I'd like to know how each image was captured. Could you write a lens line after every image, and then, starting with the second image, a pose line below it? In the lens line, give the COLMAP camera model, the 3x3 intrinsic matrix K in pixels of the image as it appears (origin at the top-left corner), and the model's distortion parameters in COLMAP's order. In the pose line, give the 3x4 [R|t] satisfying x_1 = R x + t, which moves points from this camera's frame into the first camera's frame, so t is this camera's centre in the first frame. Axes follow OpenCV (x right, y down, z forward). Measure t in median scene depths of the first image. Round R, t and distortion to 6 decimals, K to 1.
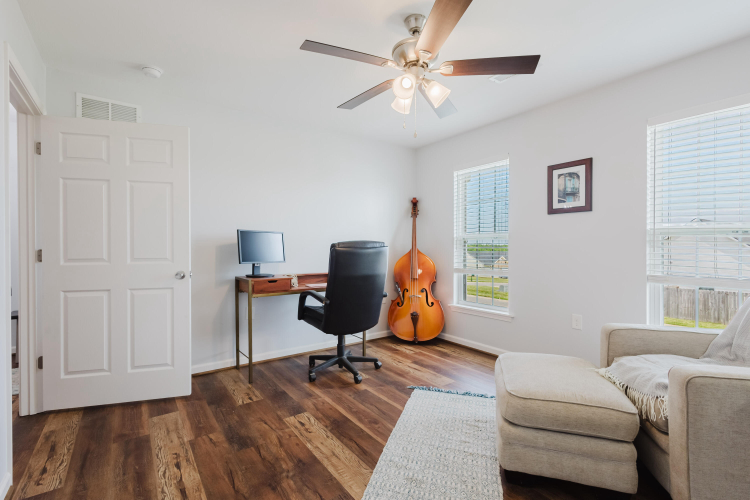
lens RADIAL K [[345.8, 0, 375.3], [0, 345.8, 246.2], [0, 0, 1]] dist [0.008321, -0.000653]
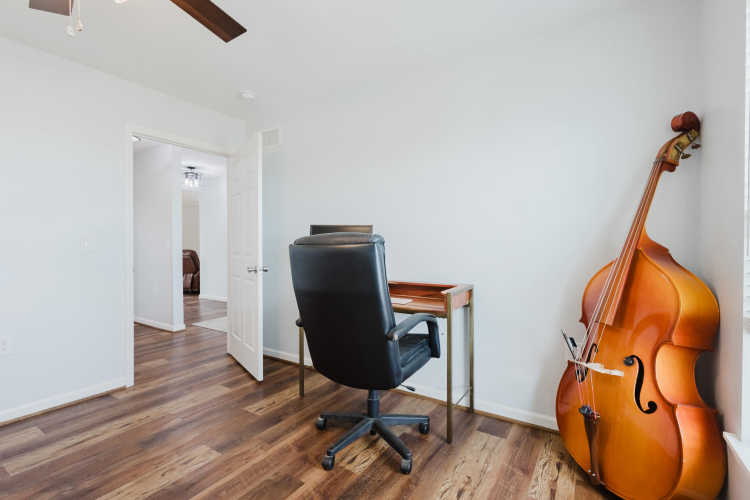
lens RADIAL K [[345.8, 0, 375.3], [0, 345.8, 246.2], [0, 0, 1]] dist [0.008321, -0.000653]
pose [[0.364323, 0.005446, -0.931257, 0.644716], [0.002647, 0.999973, 0.006884, 0.003578], [0.931269, -0.004973, 0.364299, 1.020097]]
